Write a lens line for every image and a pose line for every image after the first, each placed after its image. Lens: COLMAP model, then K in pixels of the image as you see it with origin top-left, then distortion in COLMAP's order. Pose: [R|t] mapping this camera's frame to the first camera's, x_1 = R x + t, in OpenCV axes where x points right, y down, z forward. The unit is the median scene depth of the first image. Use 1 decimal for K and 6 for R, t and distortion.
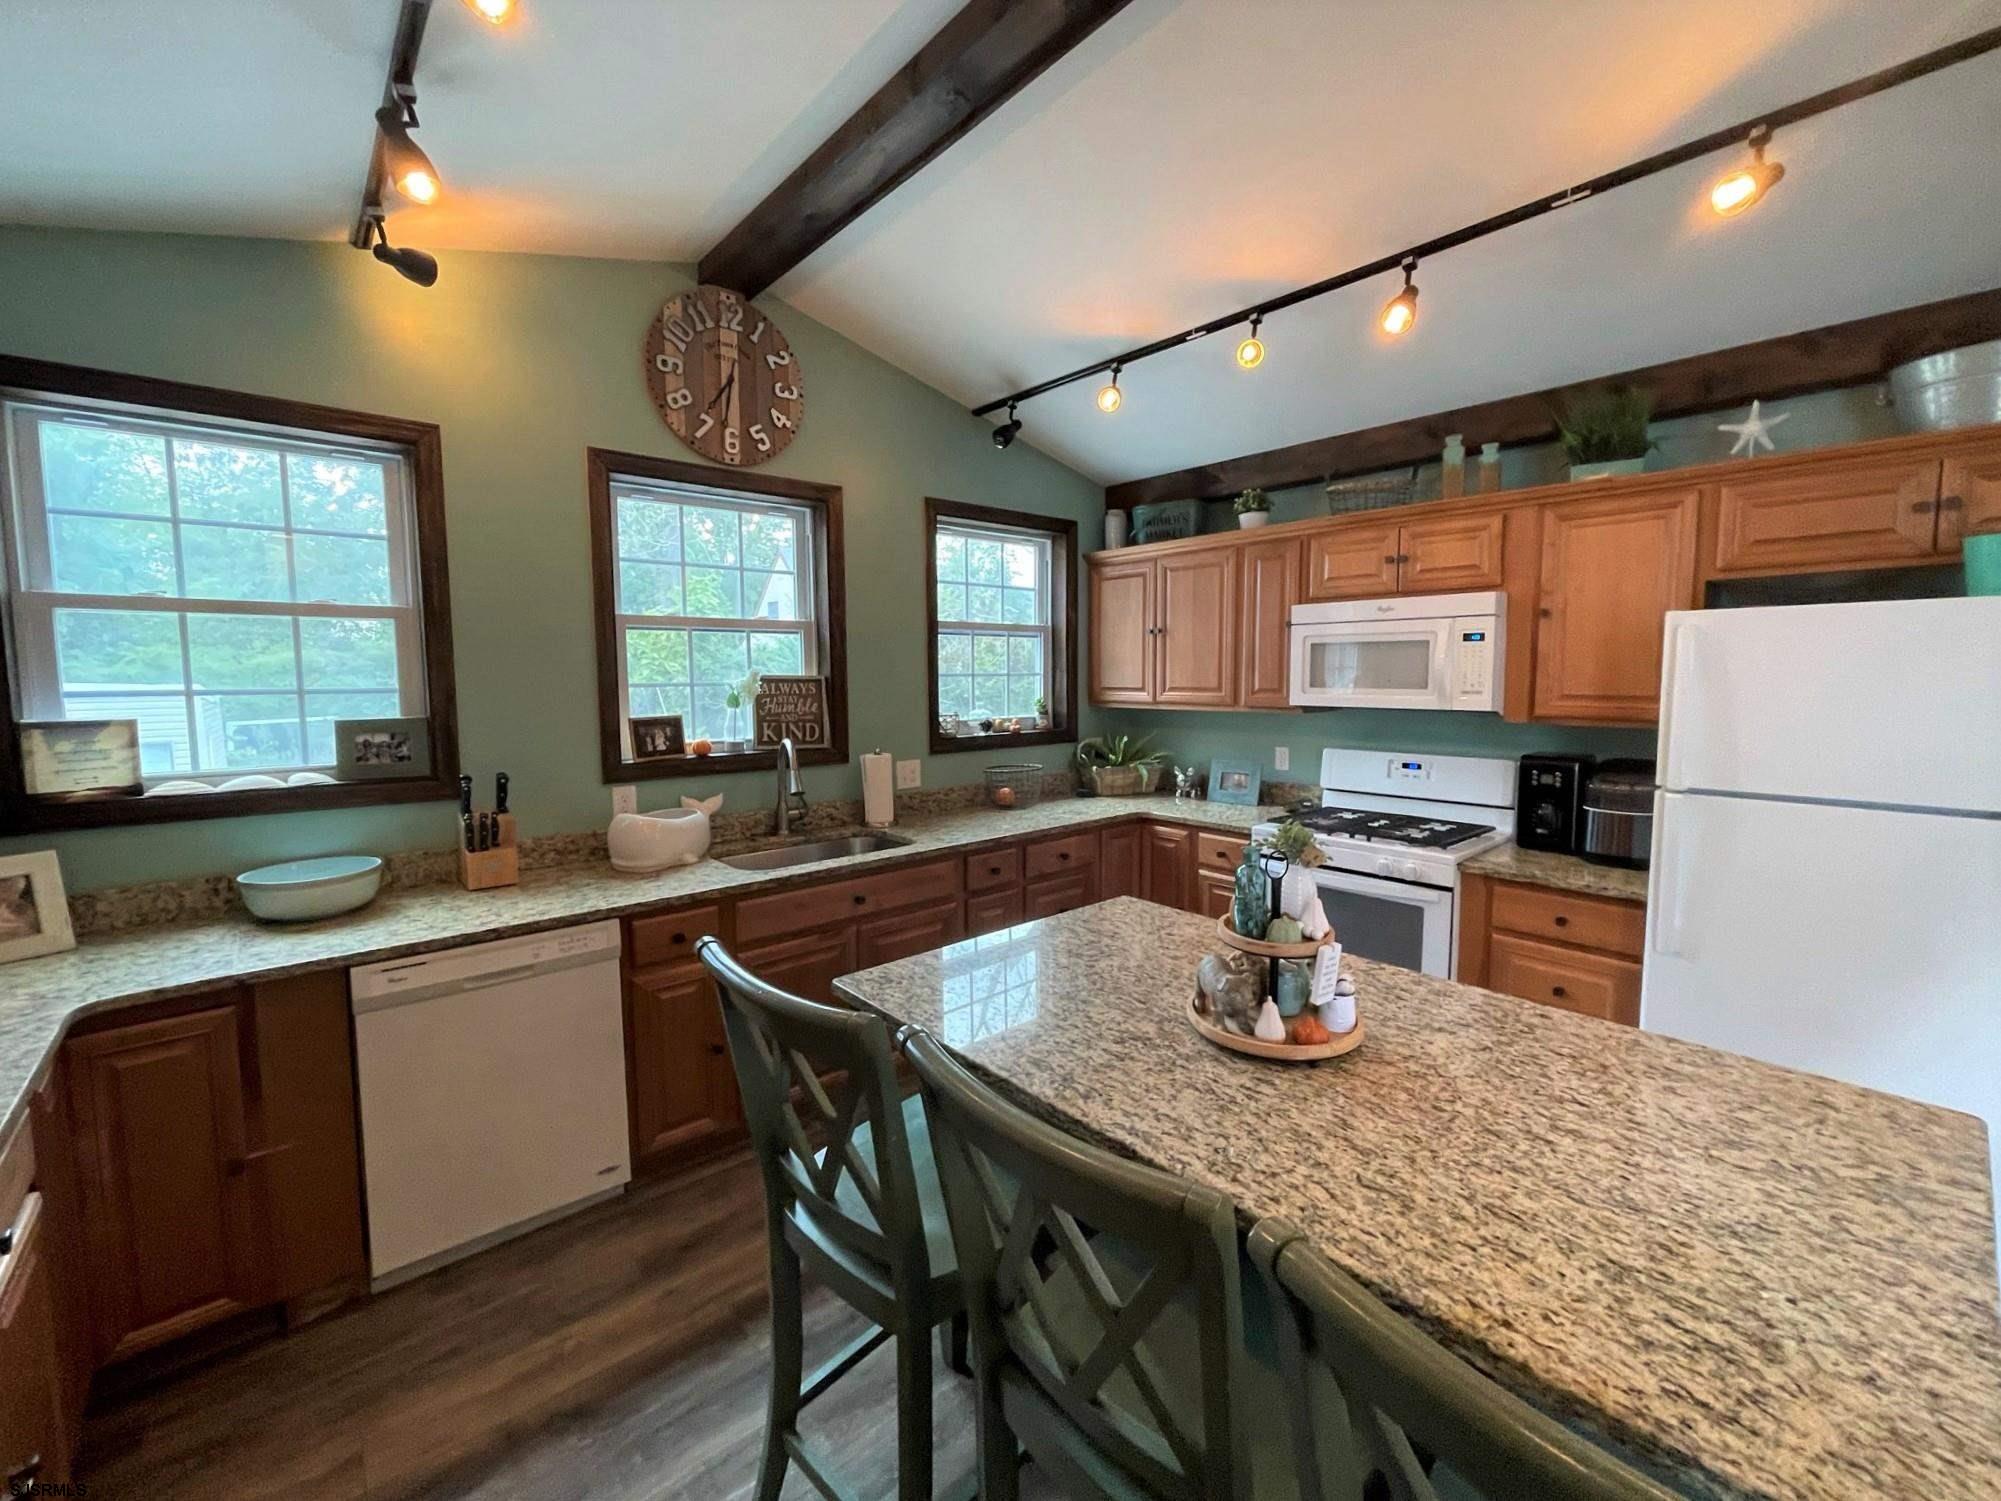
lens RADIAL K [[824.2, 0, 994.1], [0, 824.2, 738.6], [0, 0, 1]] dist [0.000728, -0.000997]
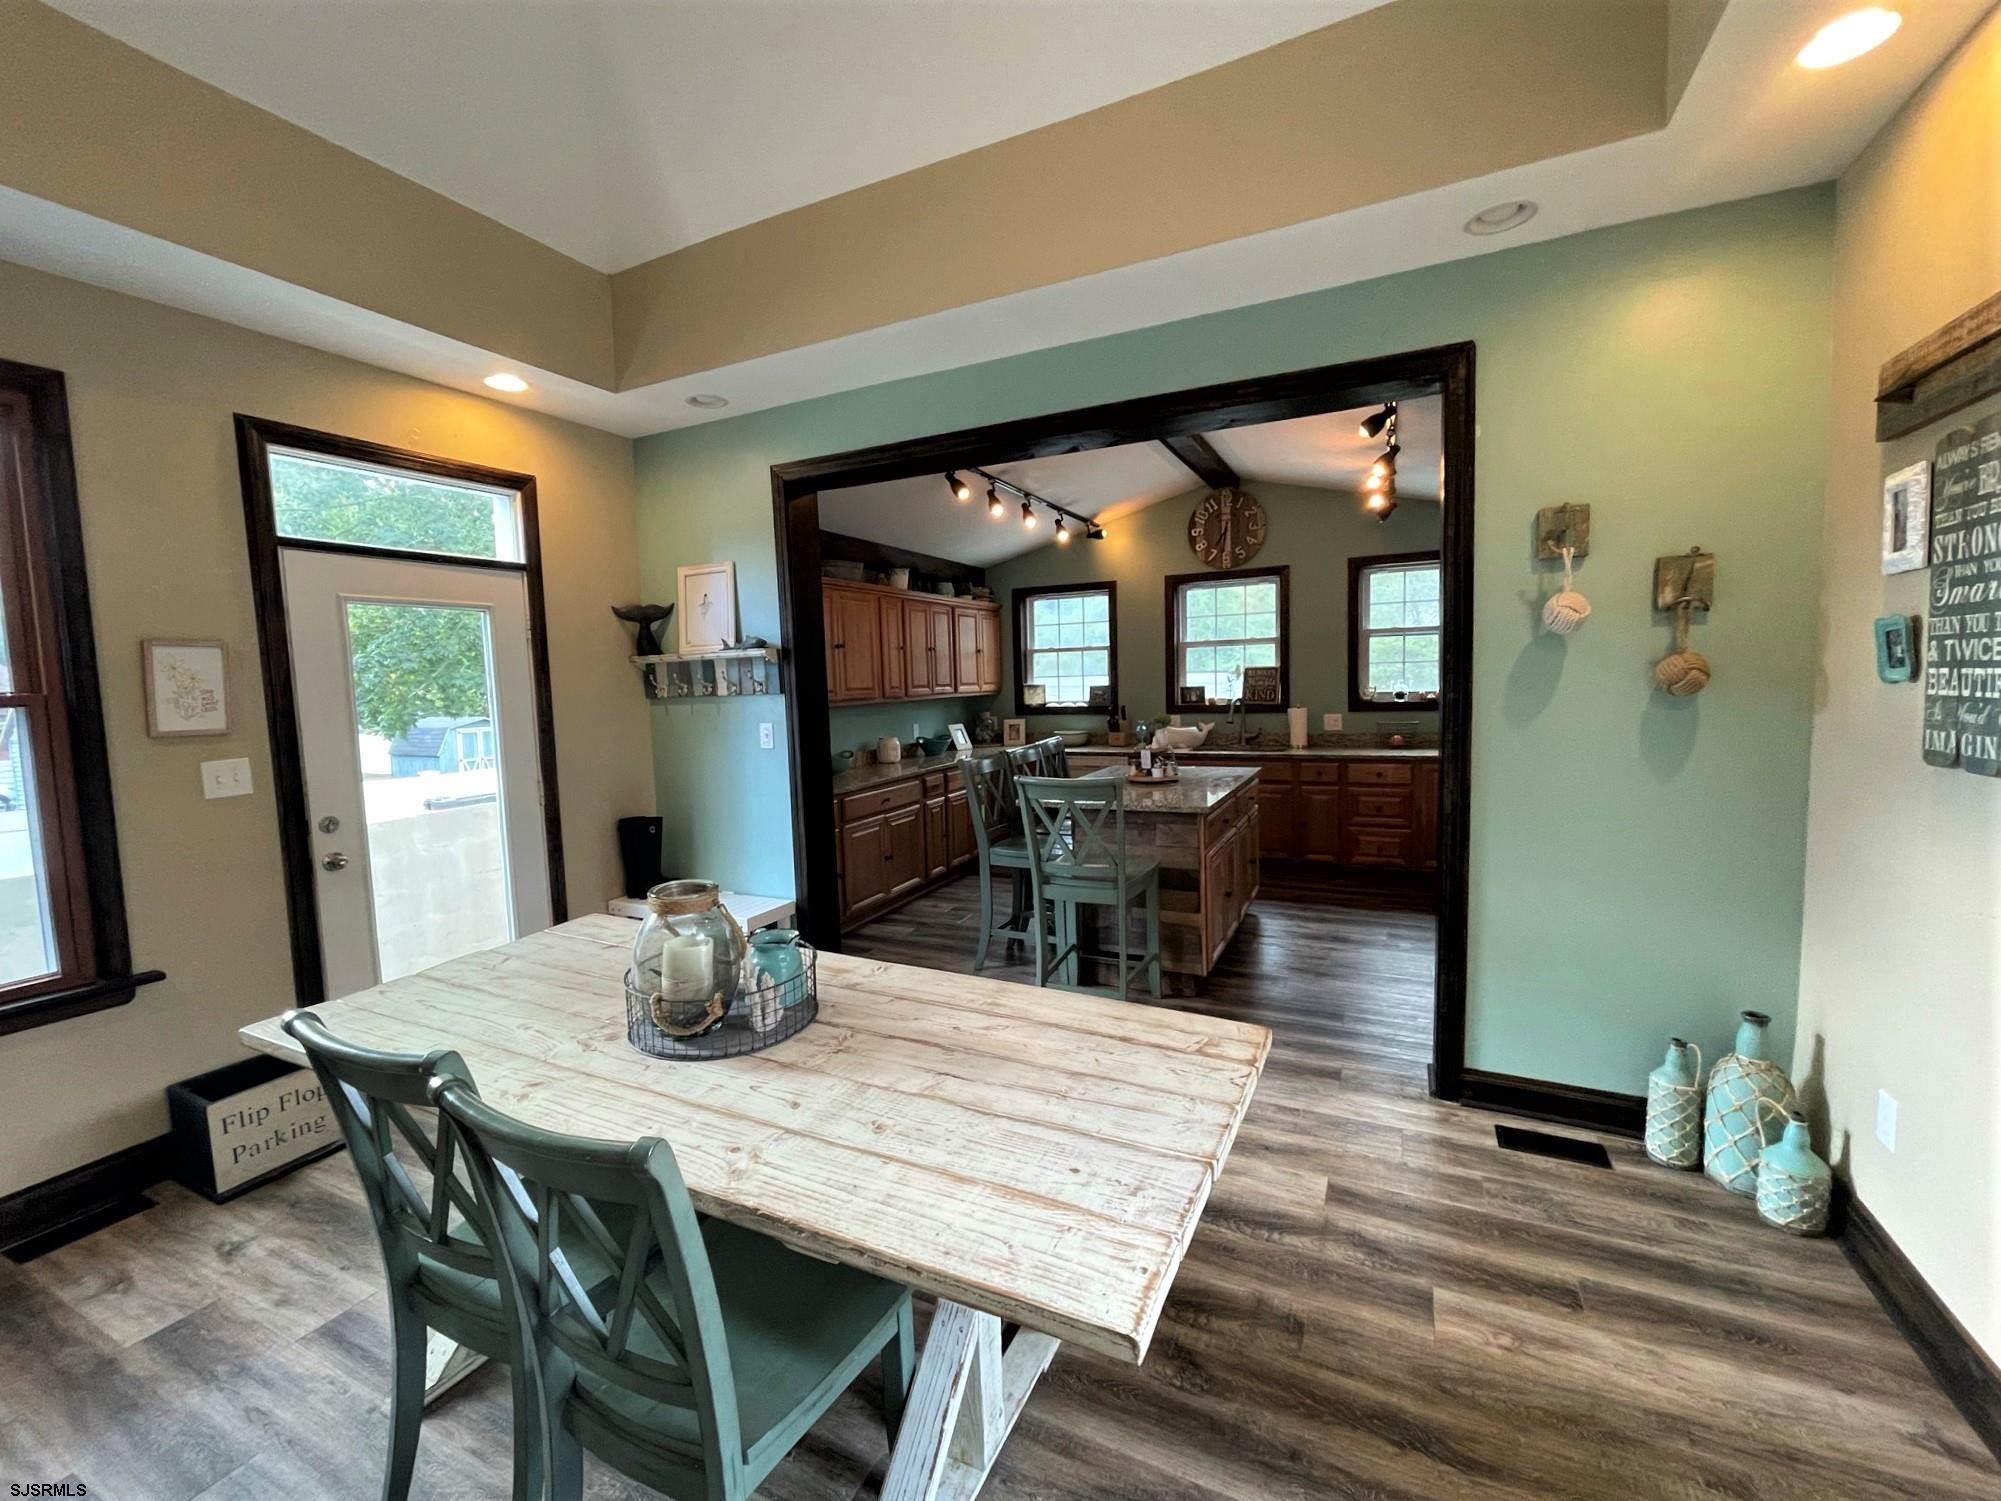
lens RADIAL K [[824.2, 0, 1017.1], [0, 824.2, 740.8], [0, 0, 1]] dist [0.000728, -0.000997]
pose [[0.415147, 0.064488, -0.907466, 1.465550], [-0.046635, 0.997682, 0.049564, 0.033761], [0.908558, 0.021743, 0.417192, -0.385520]]
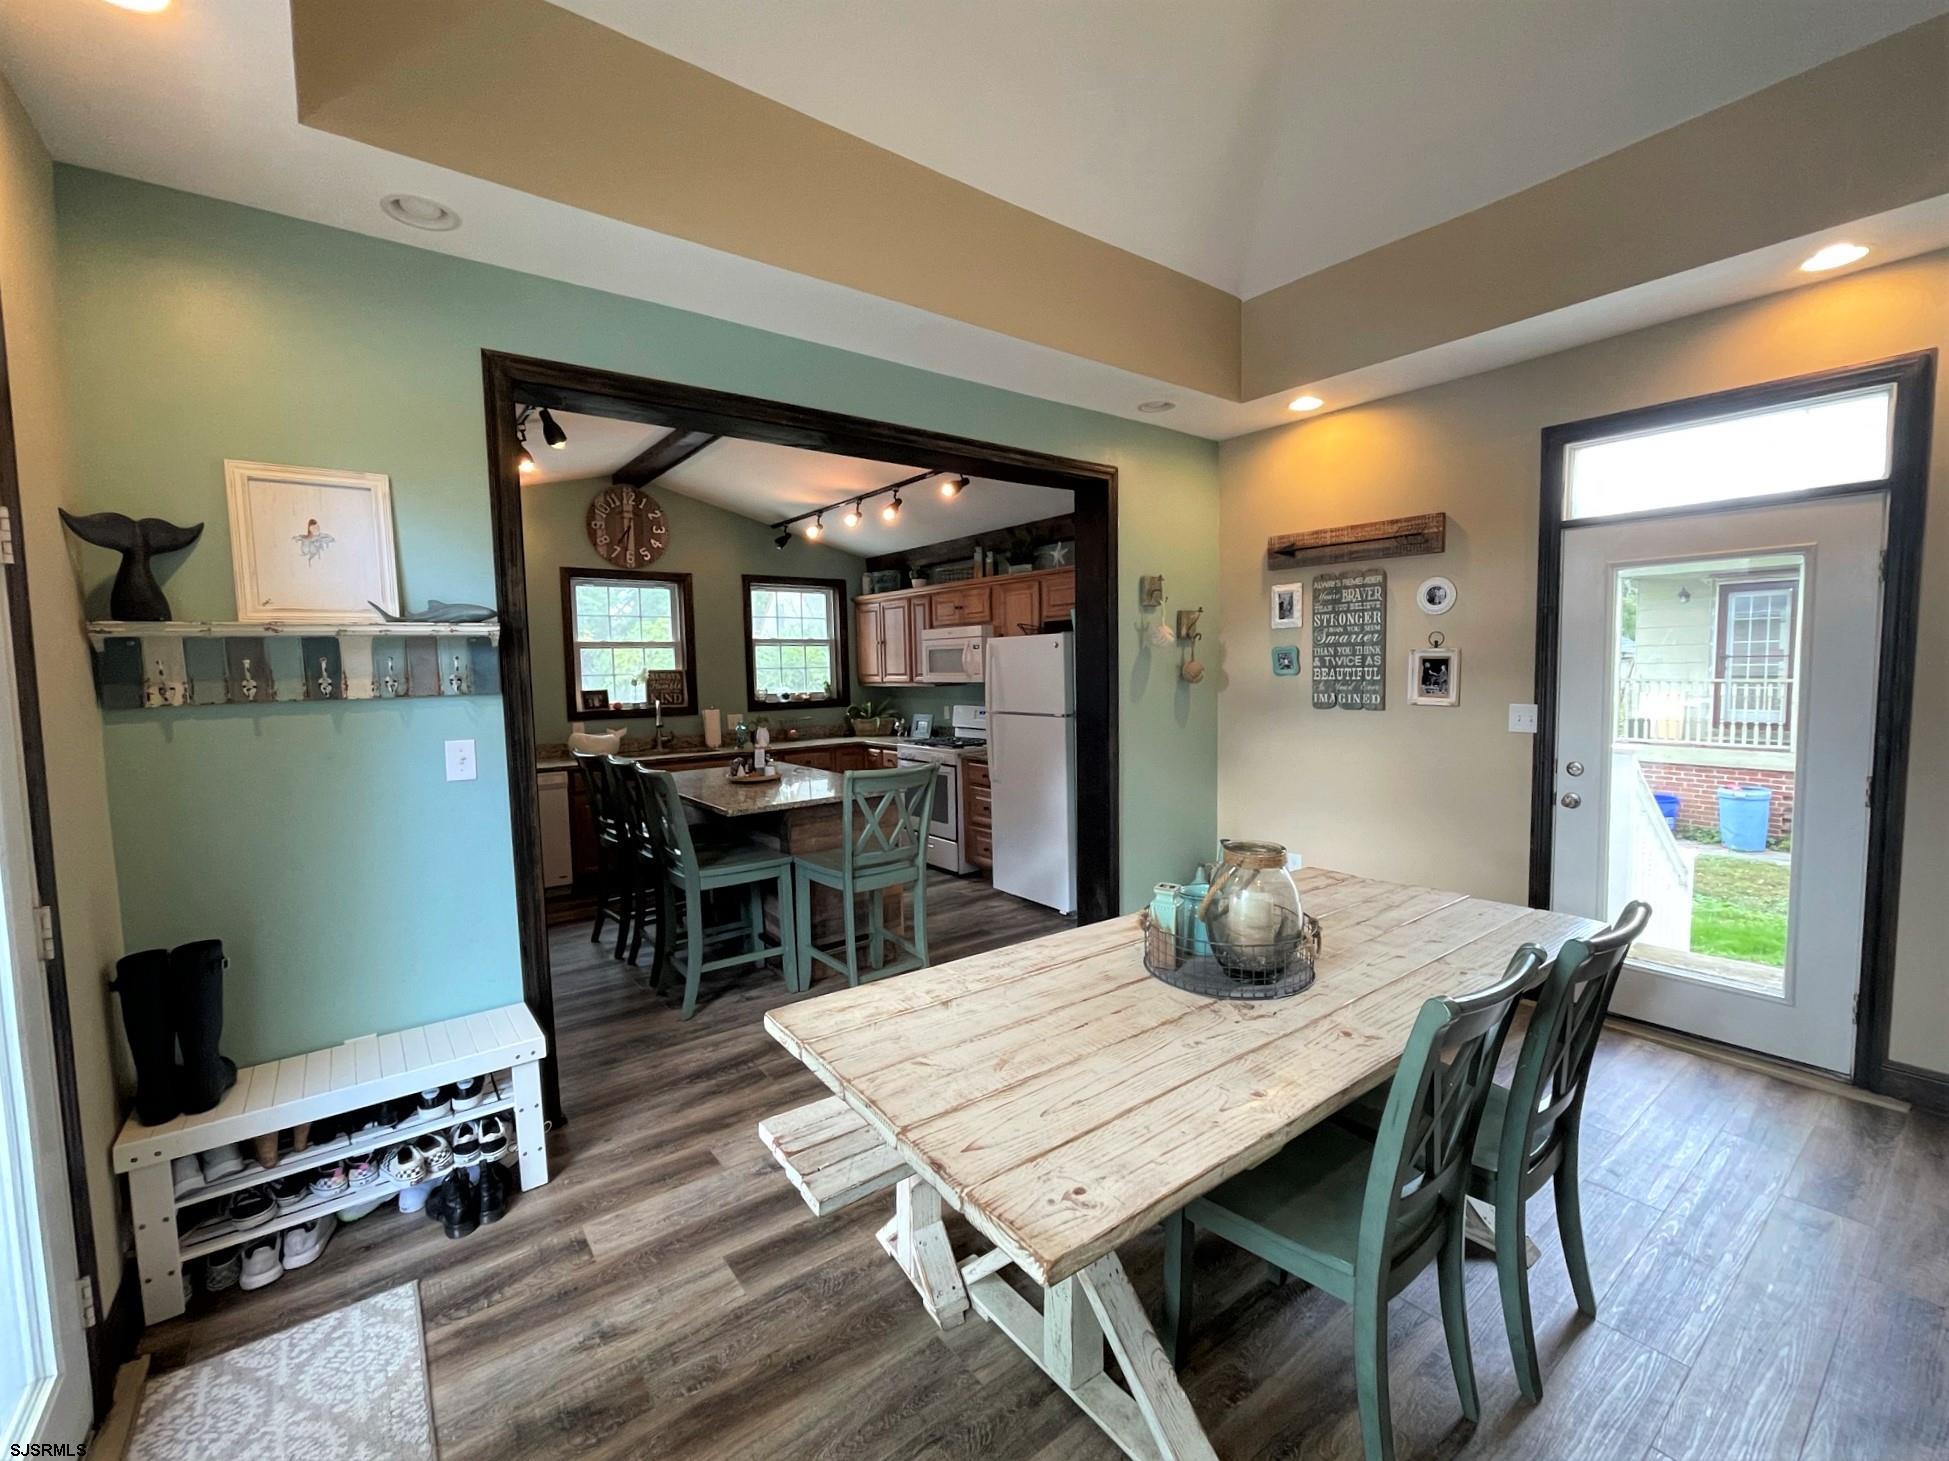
lens RADIAL K [[802.8, 0, 975.9], [0, 802.8, 724.3], [0, 0, 1]] dist [0.000728, -0.000997]
pose [[0.998568, -0.009332, -0.052682, 0.667386], [0.008969, 0.999934, -0.007126, 0.083630], [0.052745, 0.006644, 0.998586, -0.989346]]
